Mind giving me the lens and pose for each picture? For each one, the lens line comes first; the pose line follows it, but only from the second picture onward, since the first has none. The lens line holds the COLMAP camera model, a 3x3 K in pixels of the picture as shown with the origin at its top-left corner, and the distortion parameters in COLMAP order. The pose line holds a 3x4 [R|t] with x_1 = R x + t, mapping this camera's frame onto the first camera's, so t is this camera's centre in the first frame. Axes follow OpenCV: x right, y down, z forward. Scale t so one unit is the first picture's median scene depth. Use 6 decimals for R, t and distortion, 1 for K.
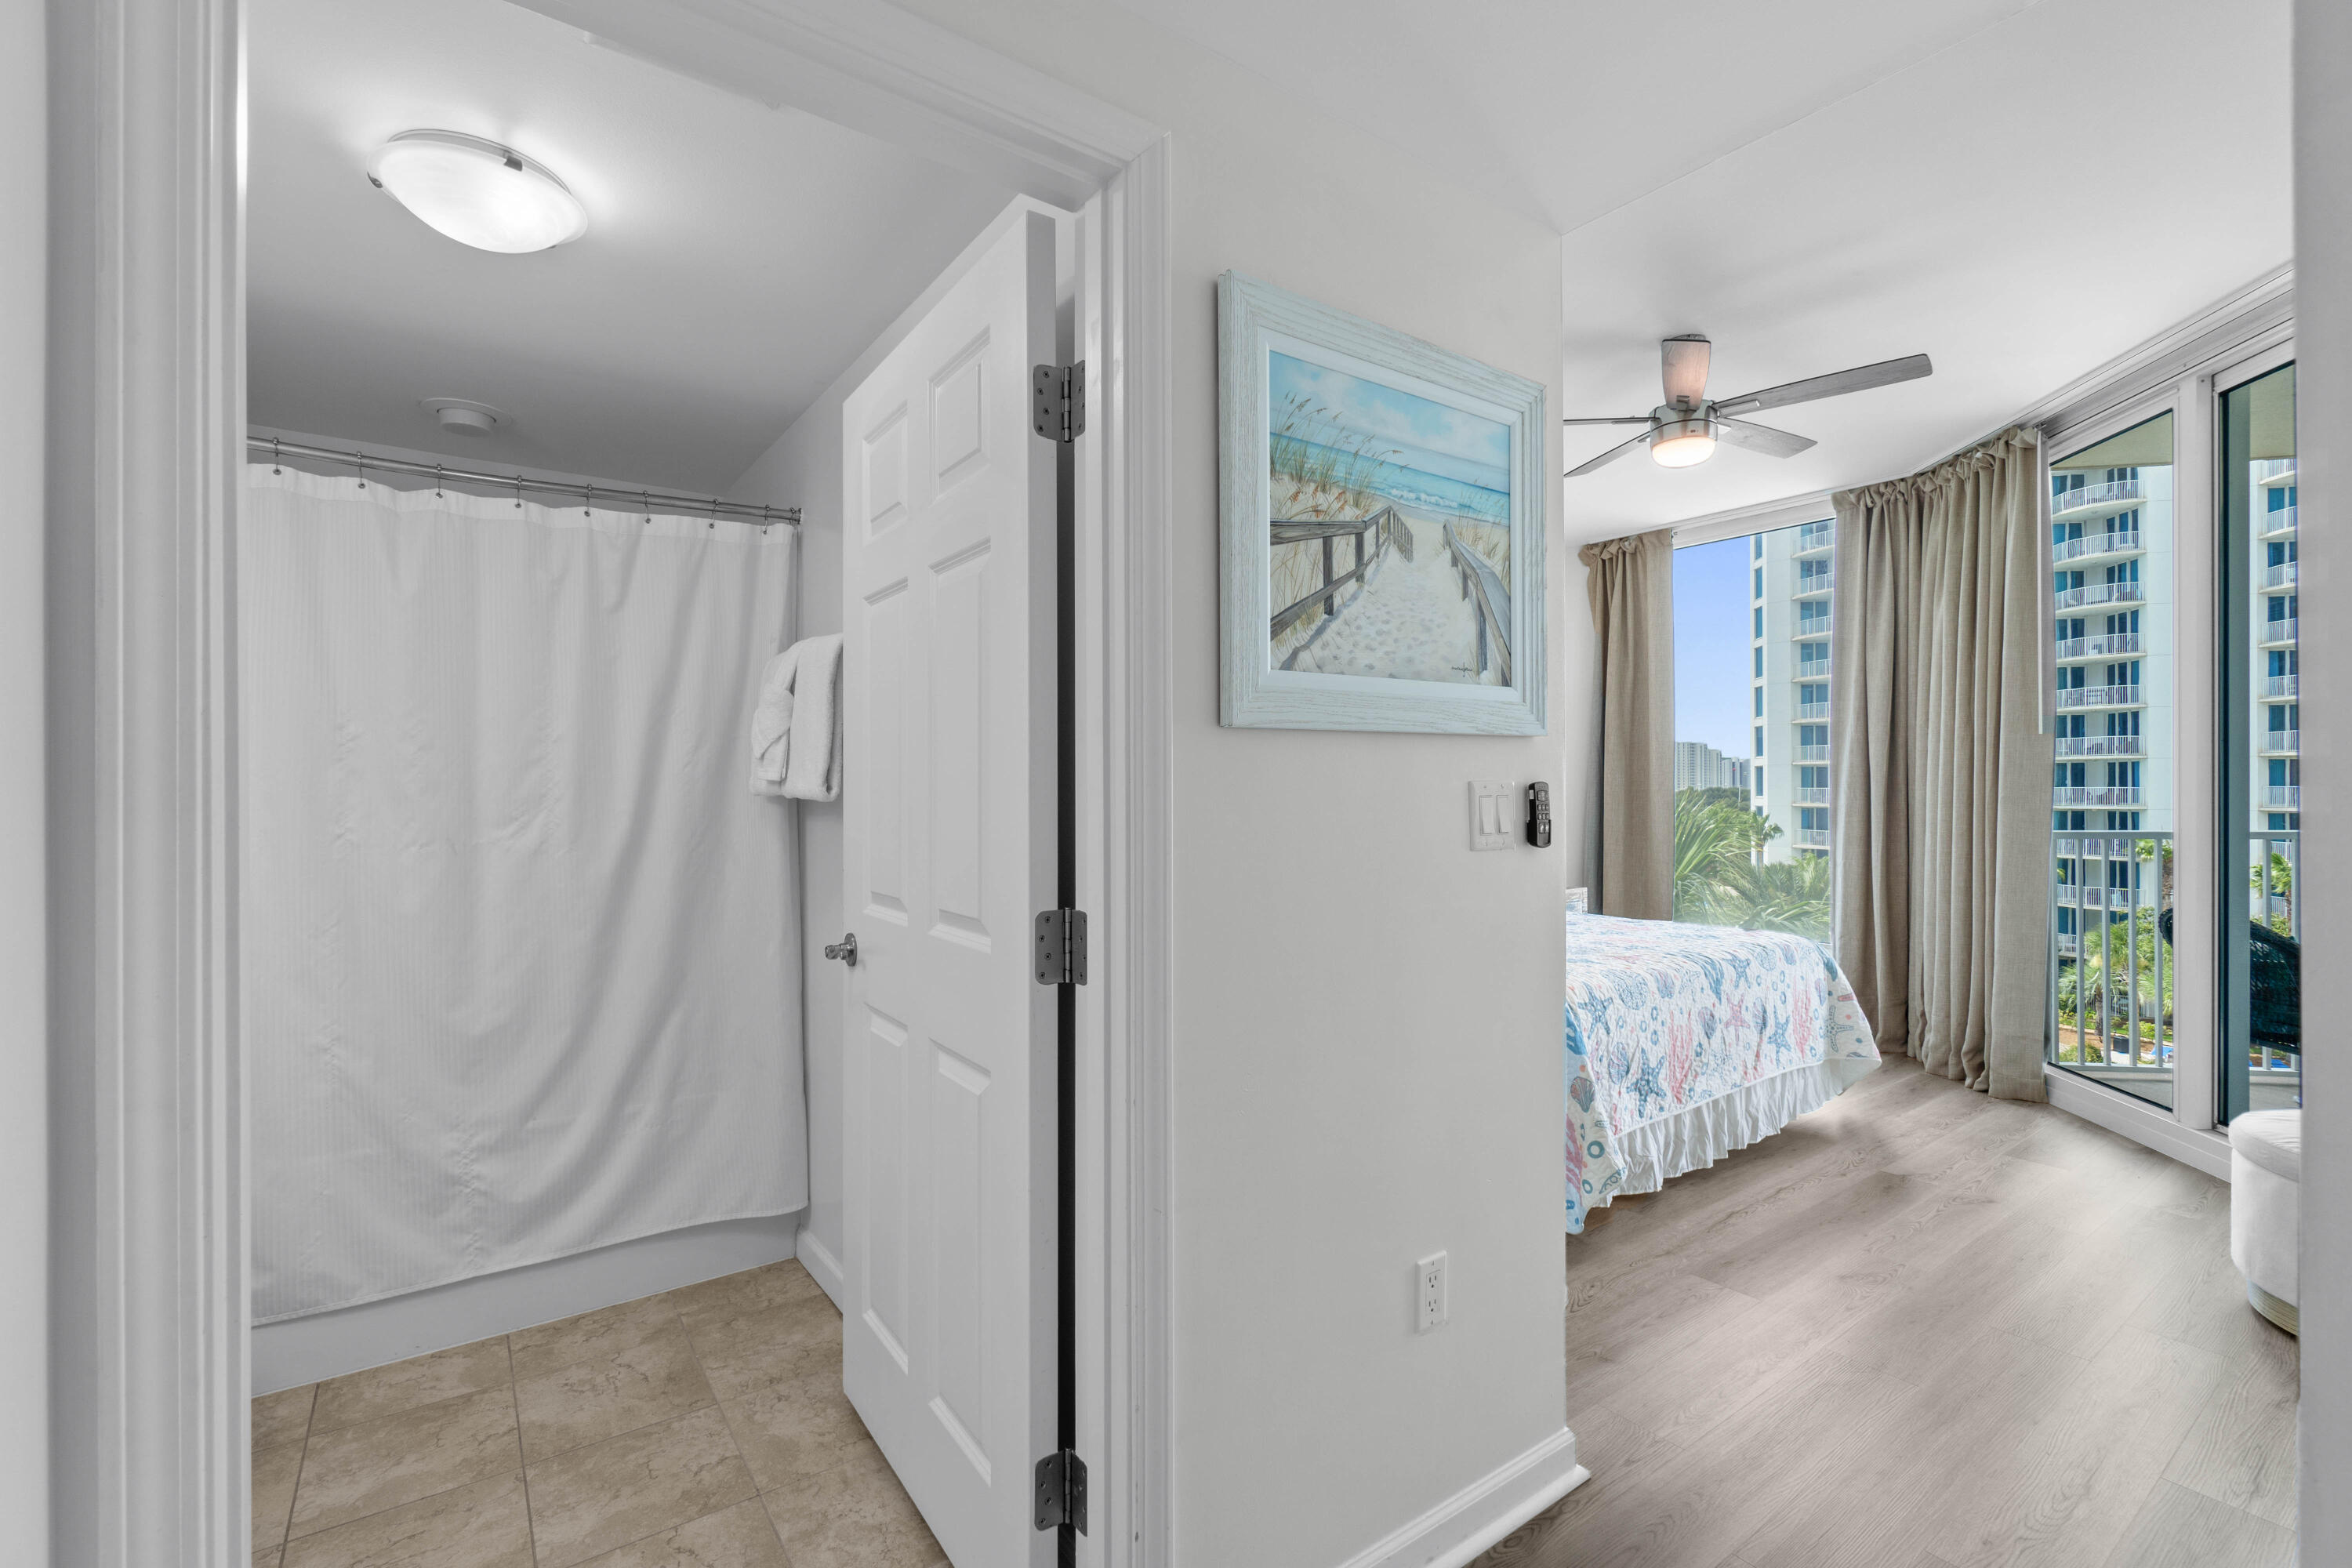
lens RADIAL K [[1028.0, 0, 1168.7], [0, 1028.0, 790.3], [0, 0, 1]] dist [-0.003389, -0.000180]
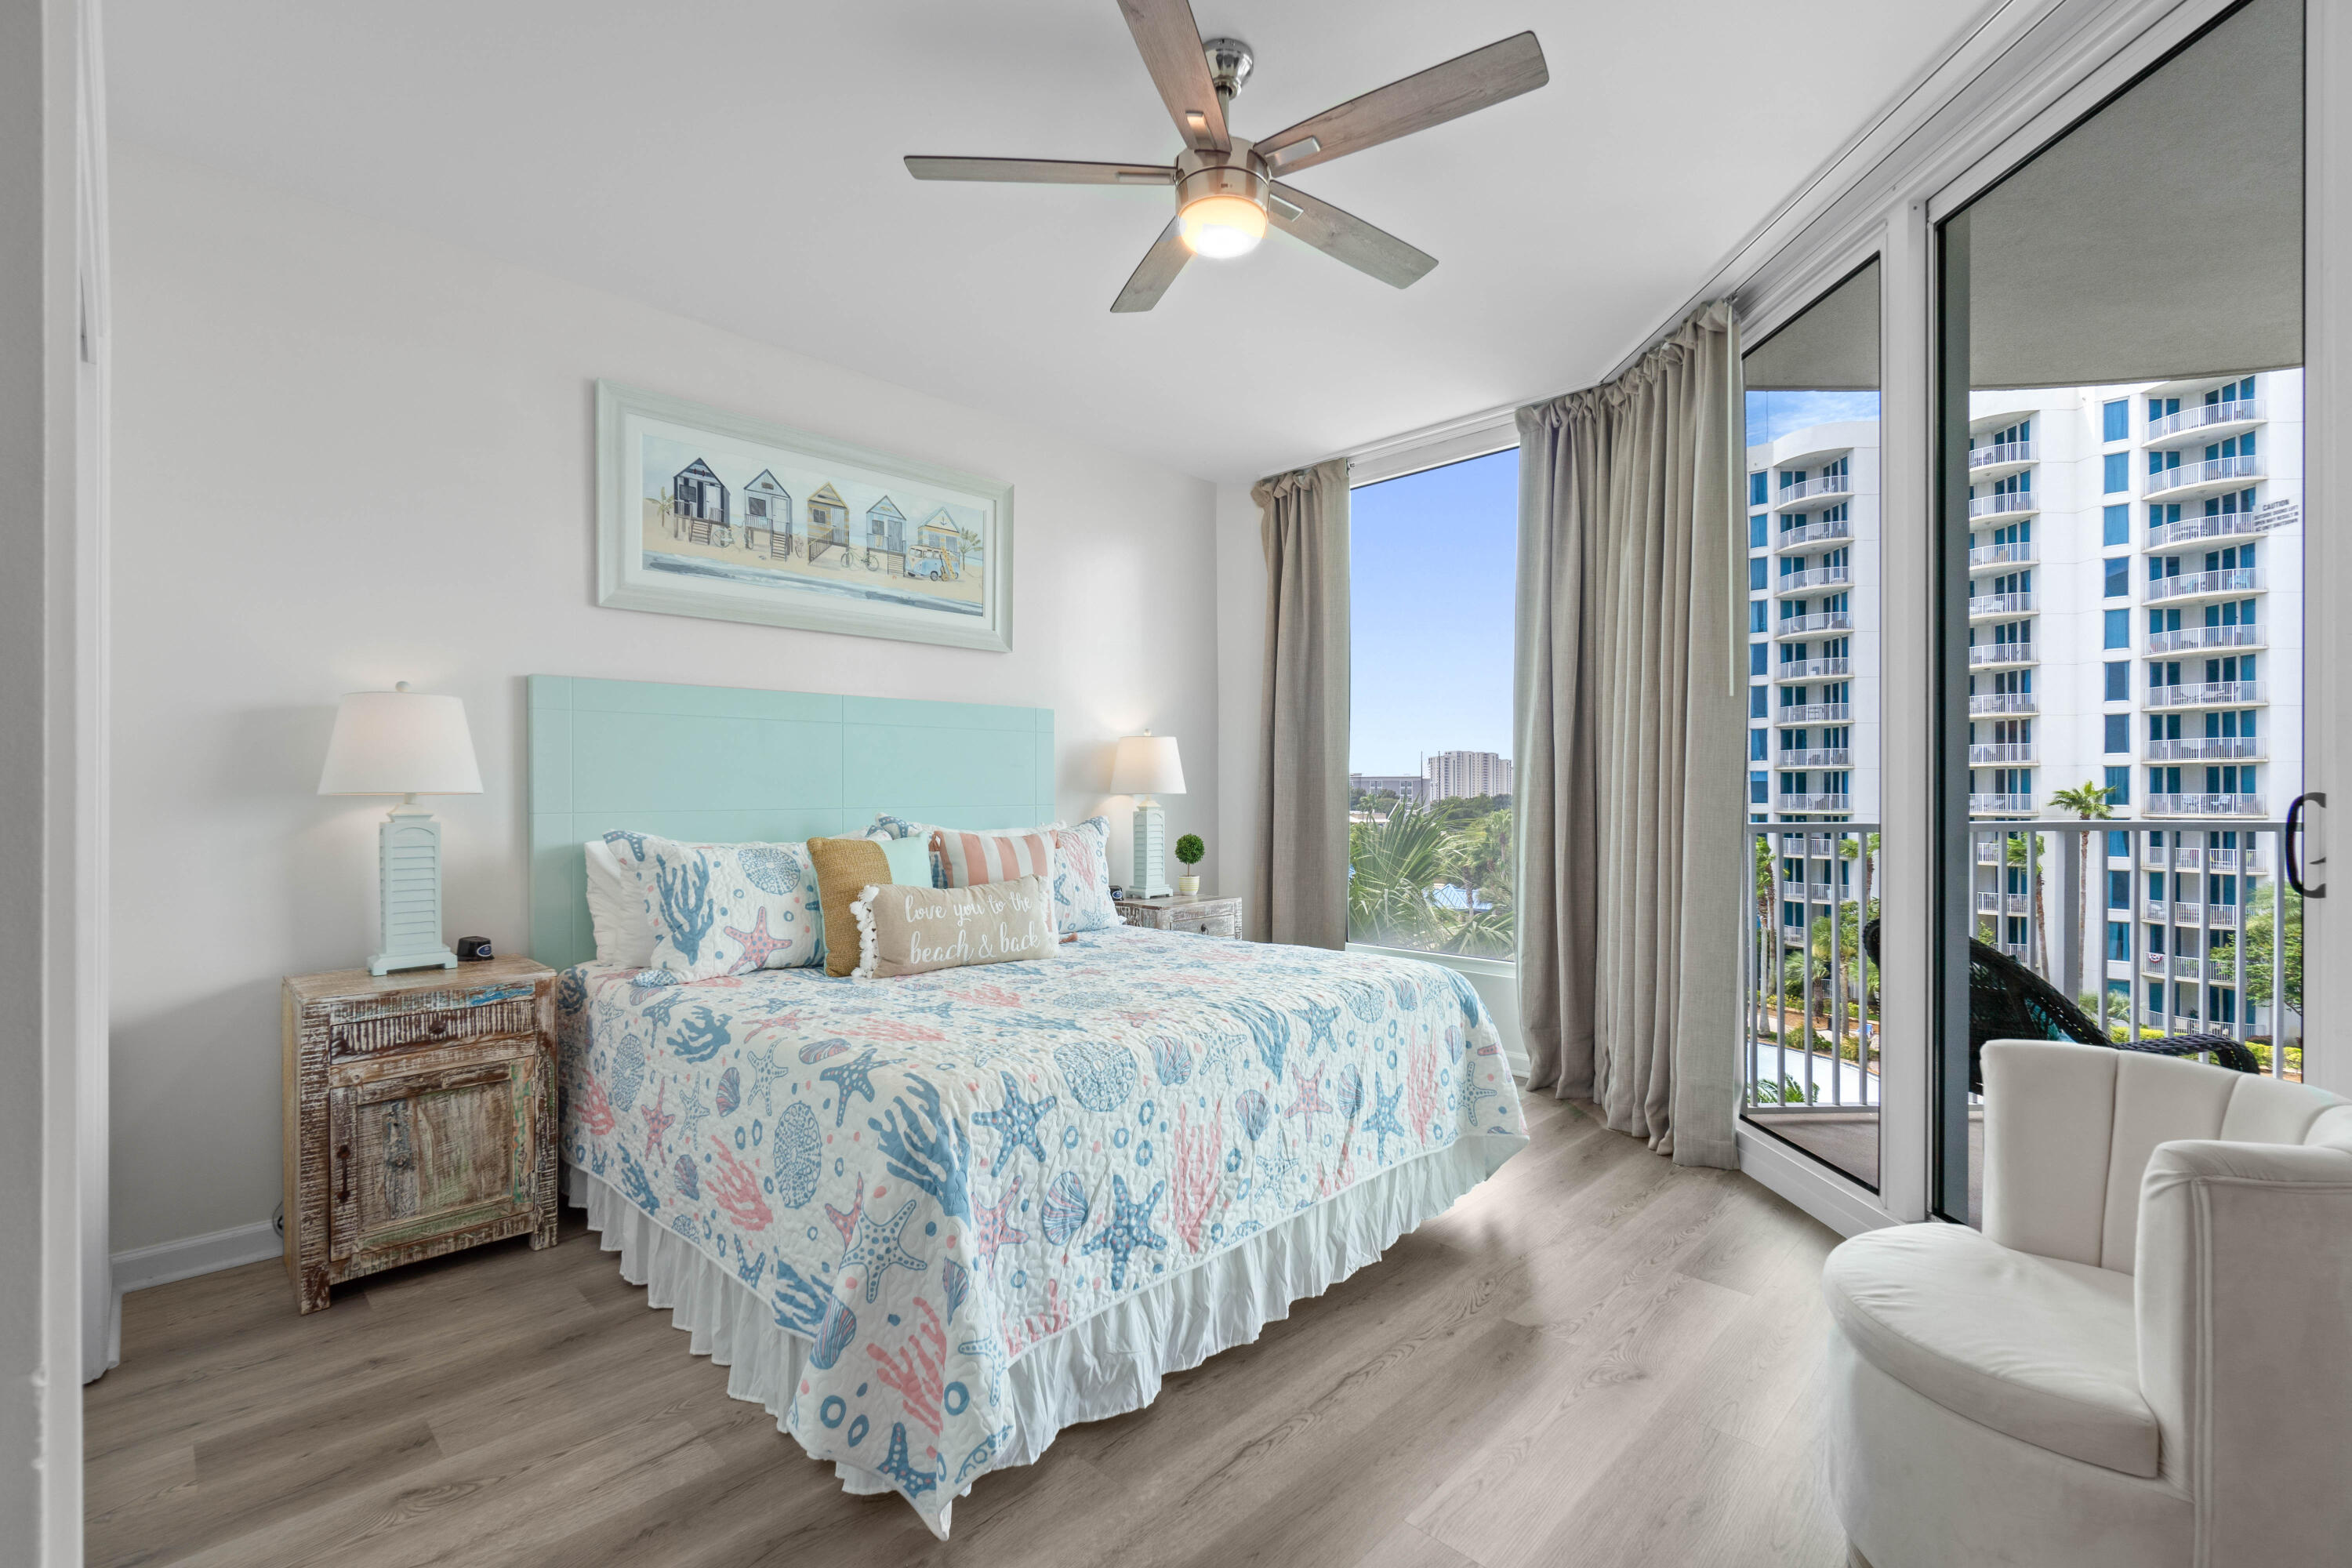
lens RADIAL K [[1042.4, 0, 1158.6], [0, 1042.4, 793.1], [0, 0, 1]] dist [-0.009066, -0.000087]
pose [[0.985304, 0.002961, 0.170782, 0.299104], [-0.002557, 0.999993, -0.002588, 0.022711], [-0.170788, 0.002113, 0.985306, 0.309786]]
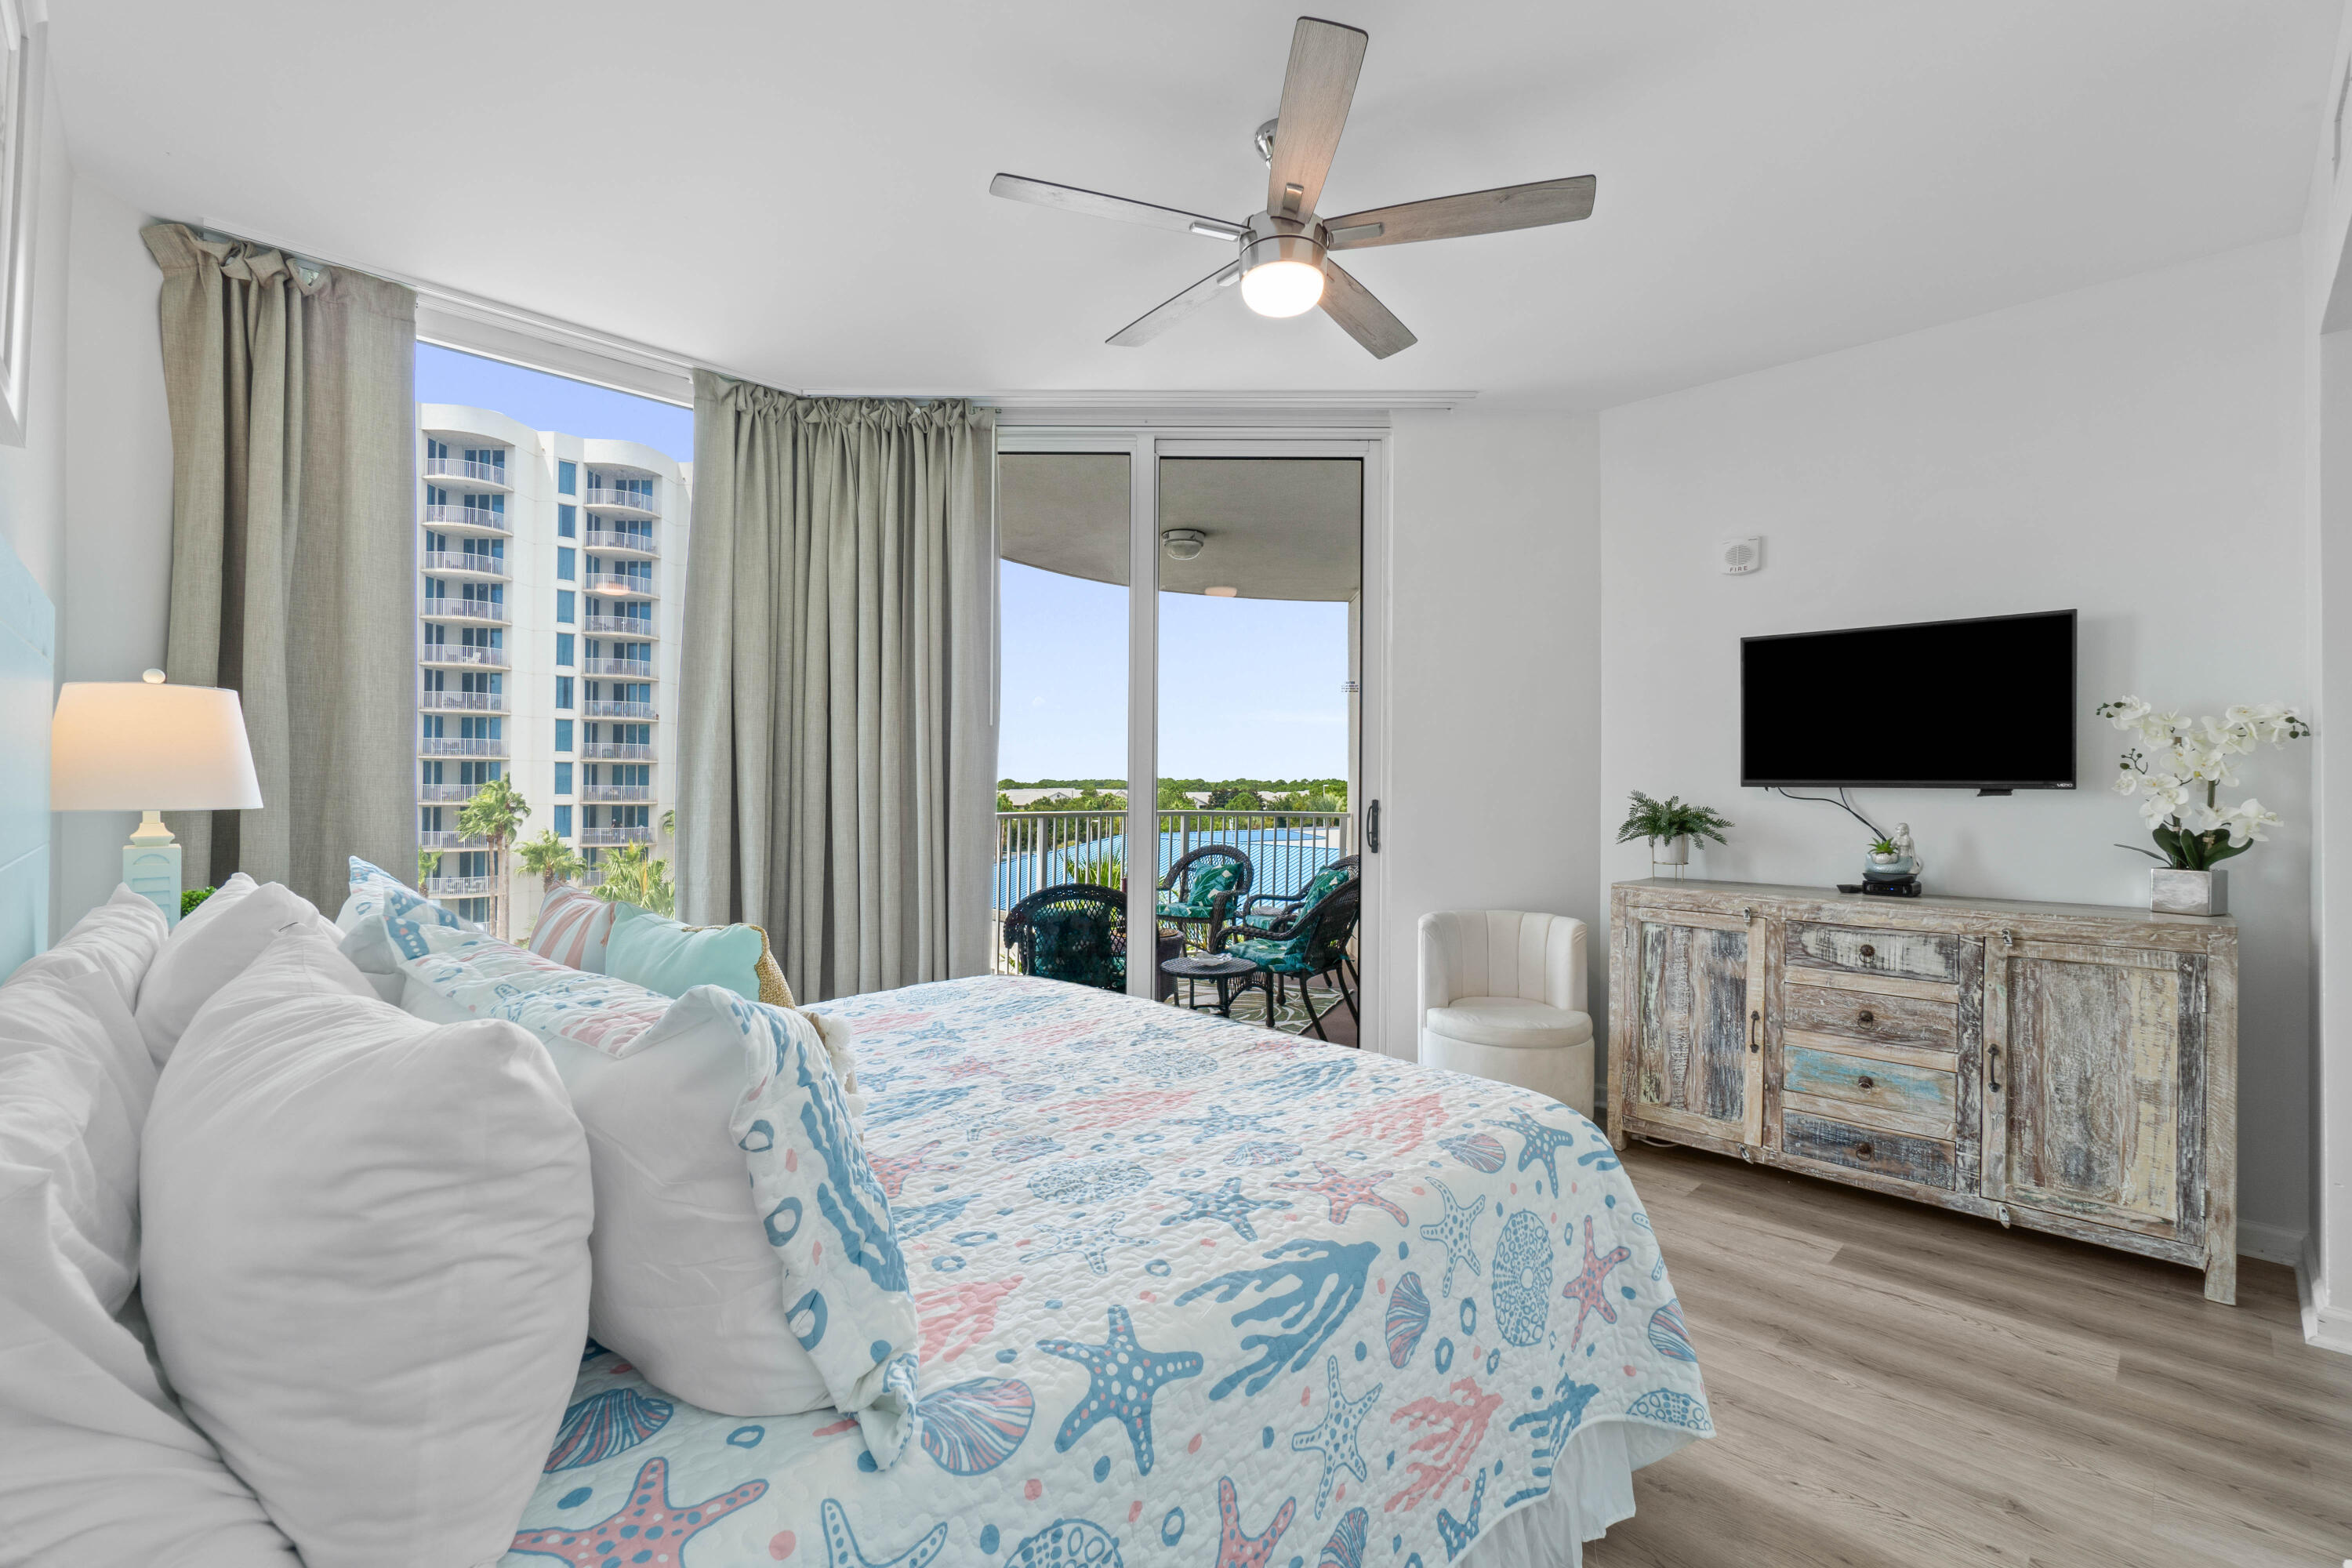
lens RADIAL K [[1028.0, 0, 1168.7], [0, 1028.0, 790.3], [0, 0, 1]] dist [-0.003389, -0.000180]
pose [[-0.161949, 0.000473, 0.986799, -0.177951], [-0.008030, 0.999966, -0.001797, 0.015593], [-0.986767, -0.008215, -0.161939, 1.030366]]
